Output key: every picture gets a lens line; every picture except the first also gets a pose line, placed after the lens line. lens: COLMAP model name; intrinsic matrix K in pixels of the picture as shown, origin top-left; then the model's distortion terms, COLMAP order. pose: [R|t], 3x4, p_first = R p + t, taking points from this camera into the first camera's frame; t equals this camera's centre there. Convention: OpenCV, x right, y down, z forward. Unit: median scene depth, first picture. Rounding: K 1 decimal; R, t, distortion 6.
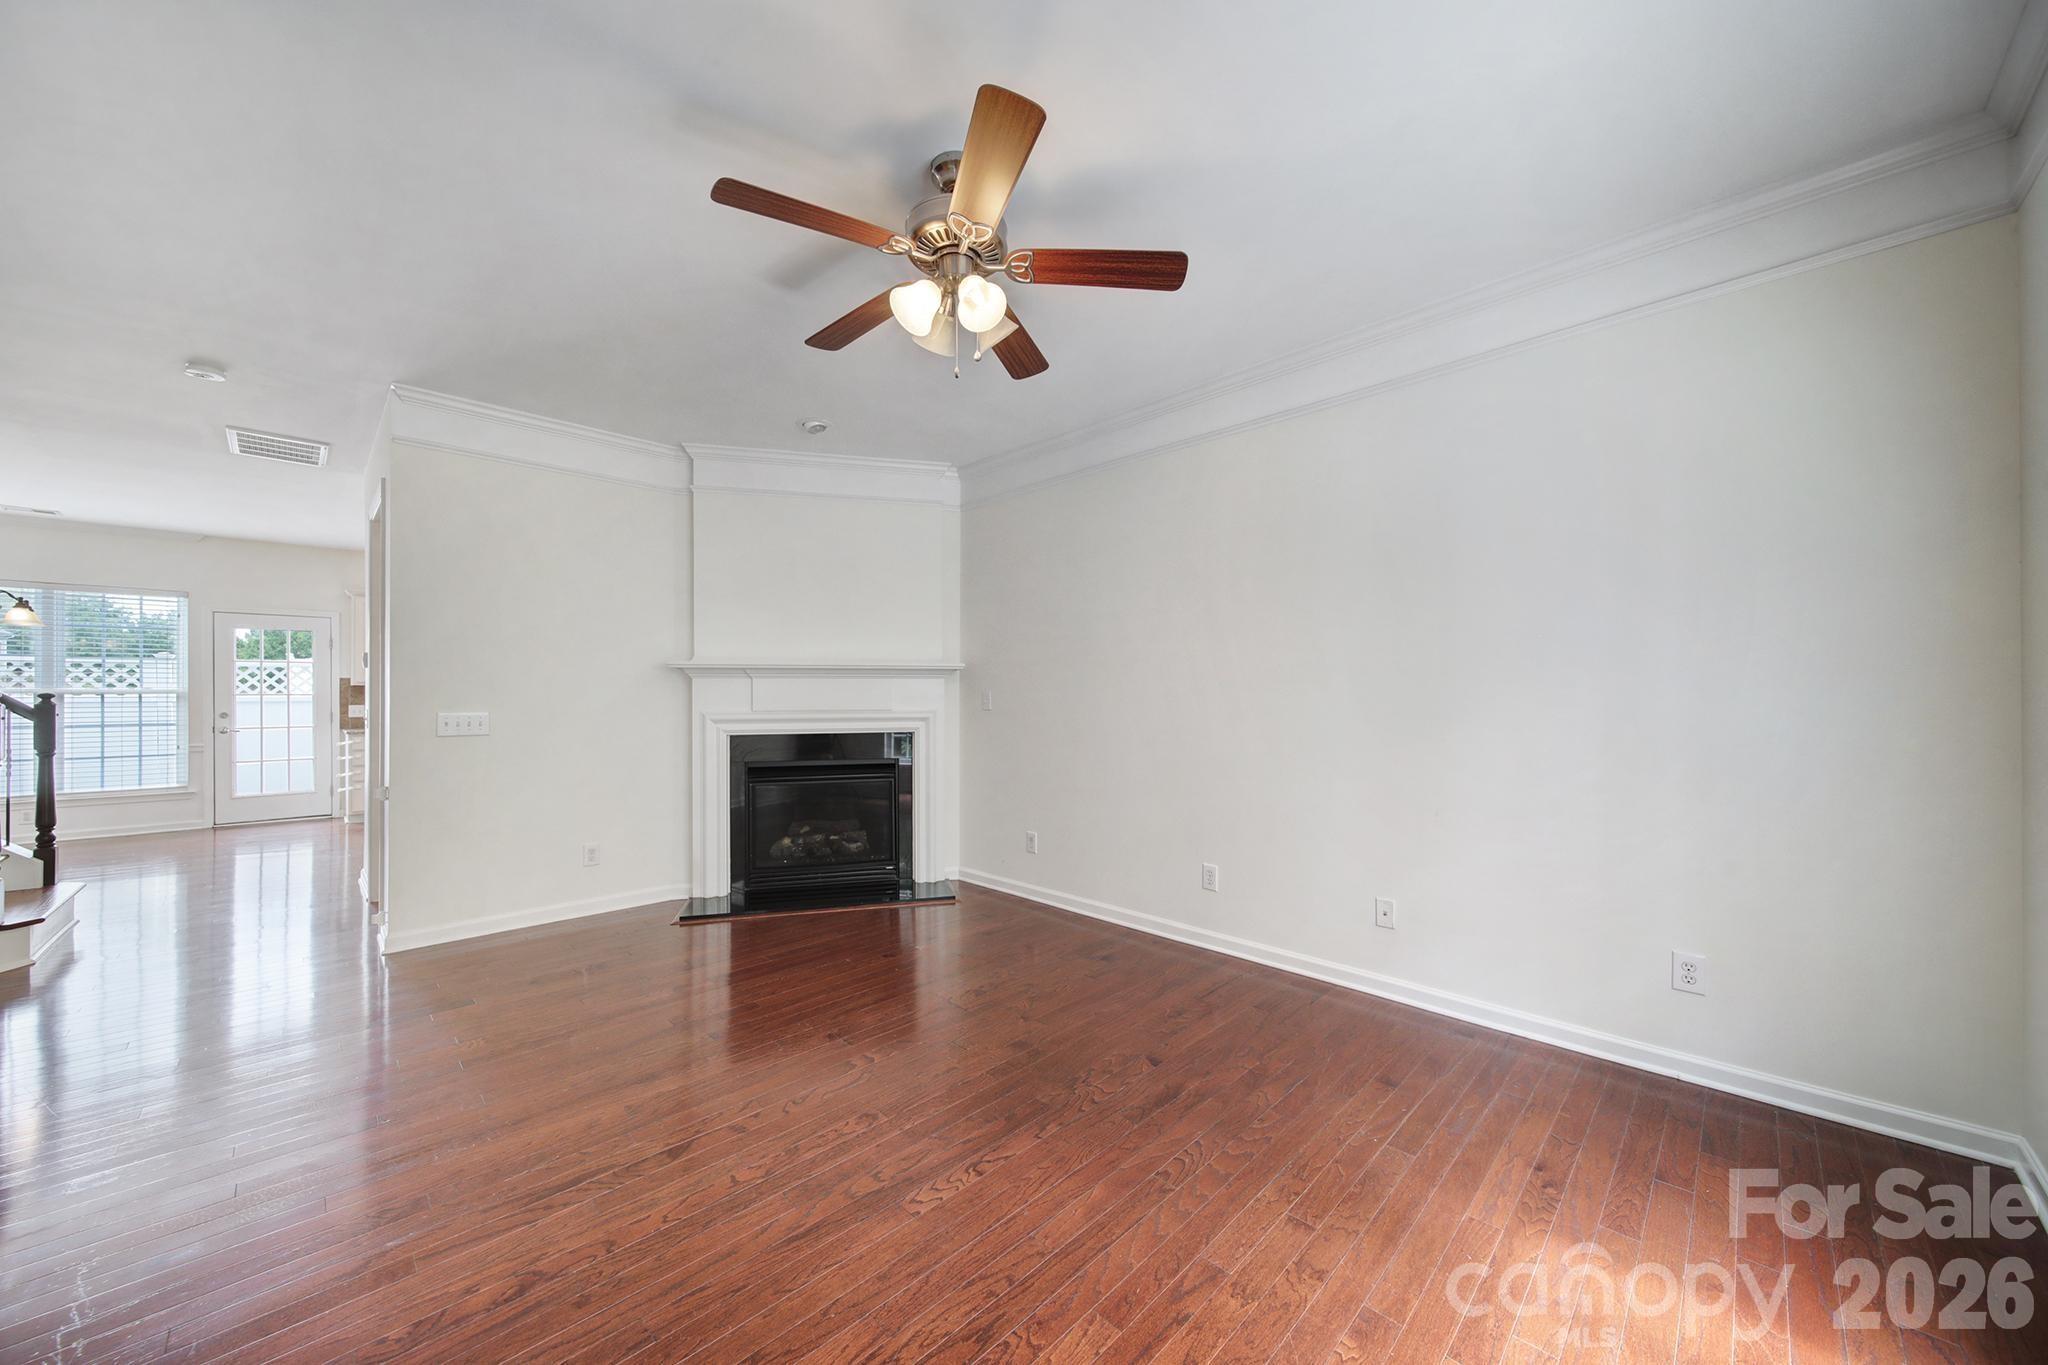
lens RADIAL K [[714.8, 0, 1032.6], [0, 714.8, 692.3], [0, 0, 1]] dist [-0.001682, -0.000097]
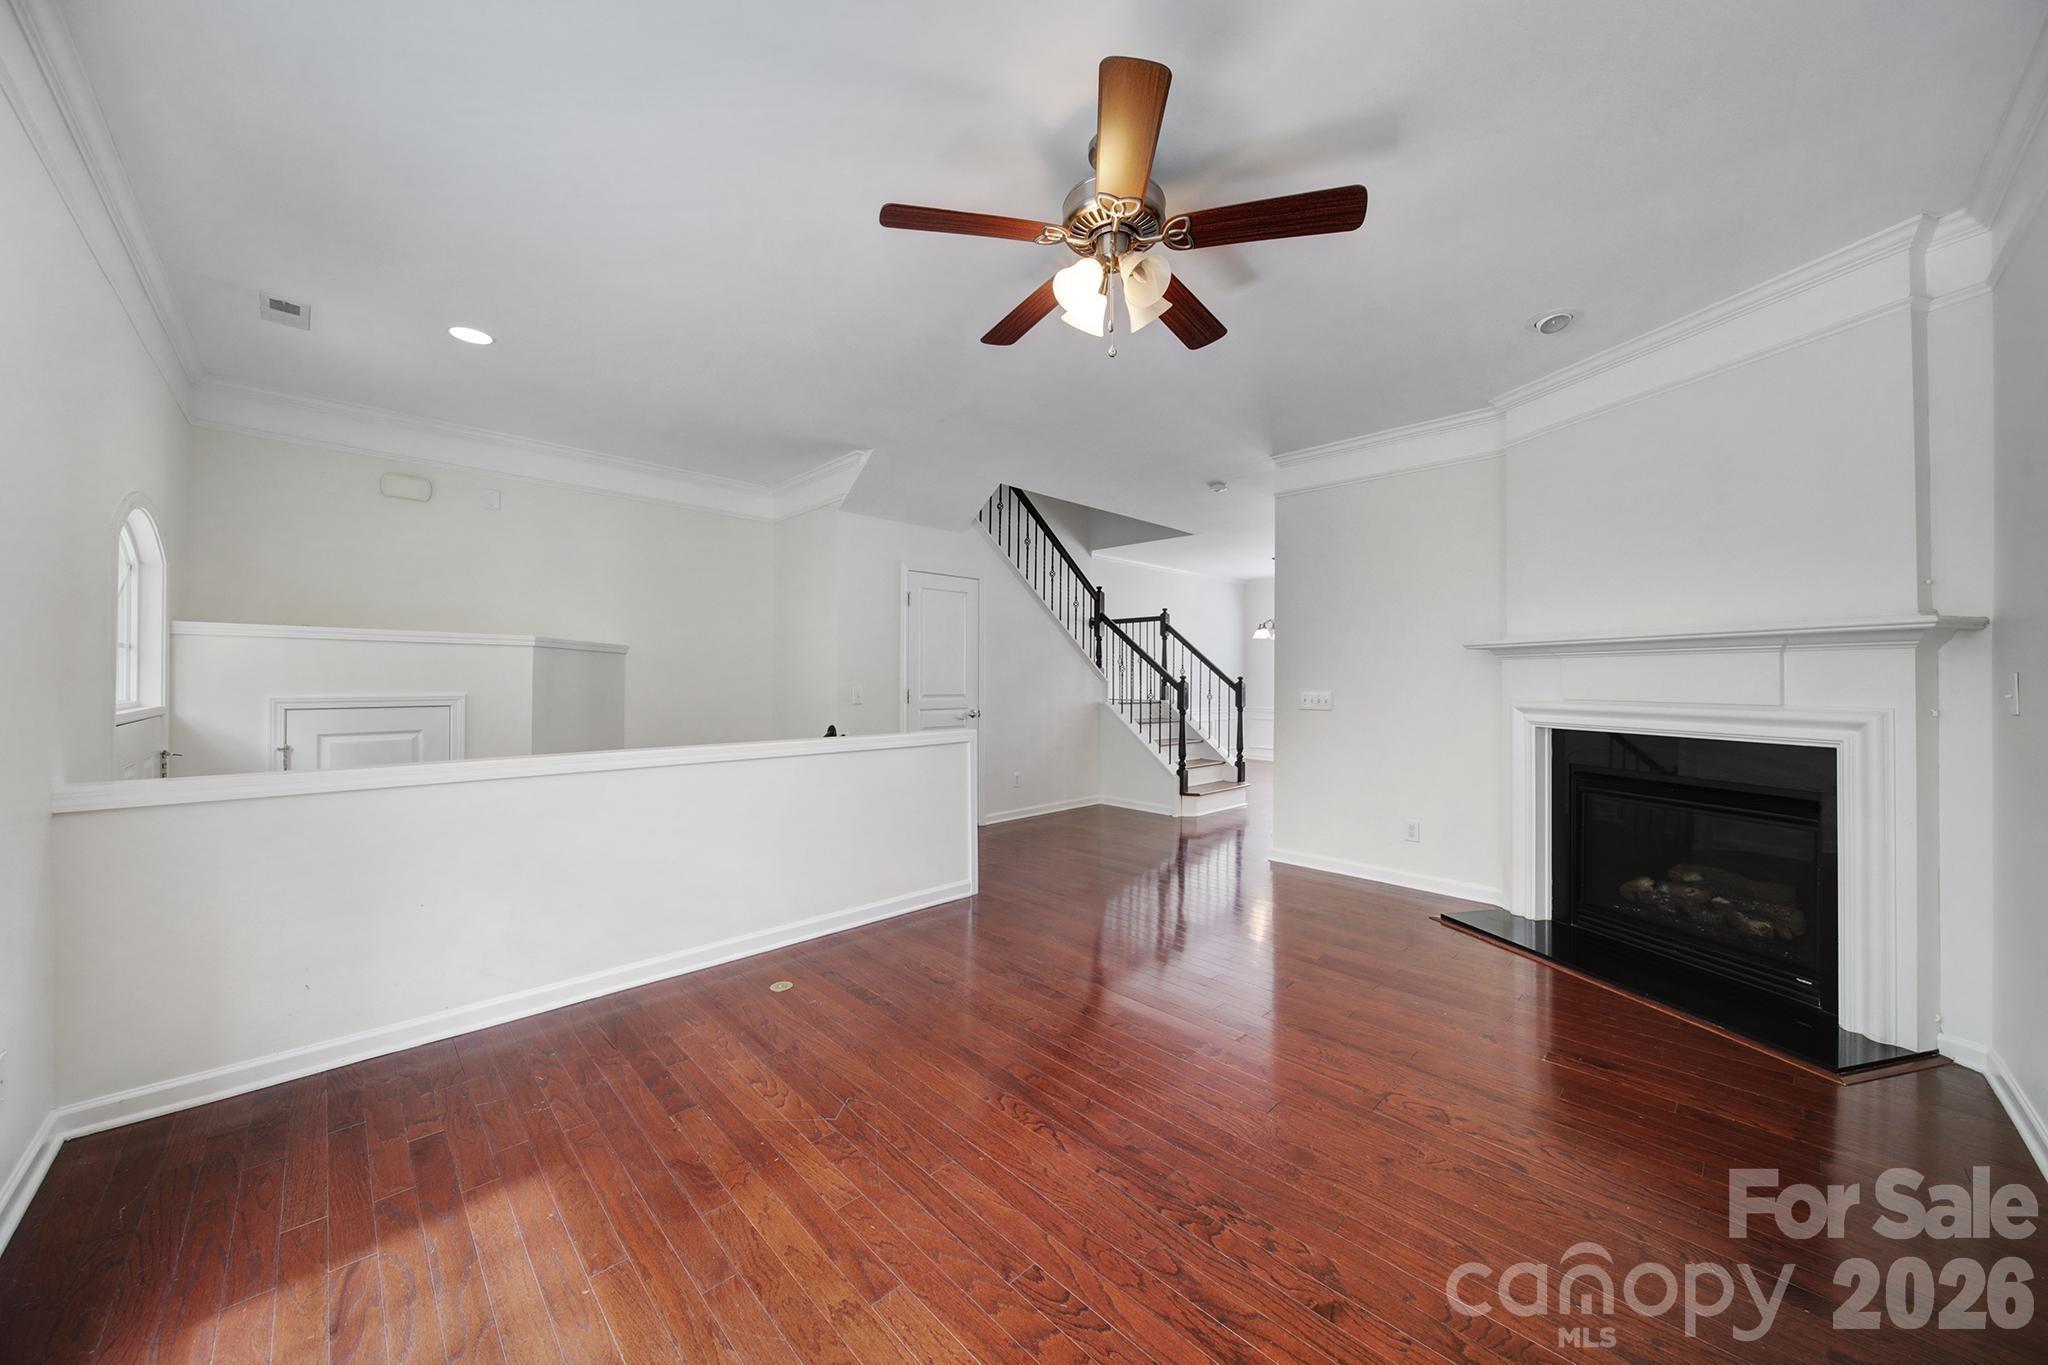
lens RADIAL K [[721.7, 0, 1031.0], [0, 721.7, 674.9], [0, 0, 1]] dist [-0.000036, -0.000116]
pose [[-0.005415, -0.002007, -0.999983, 0.420730], [-0.000167, 0.999998, -0.002007, 0.000800], [0.999985, 0.000156, -0.005416, 0.421669]]
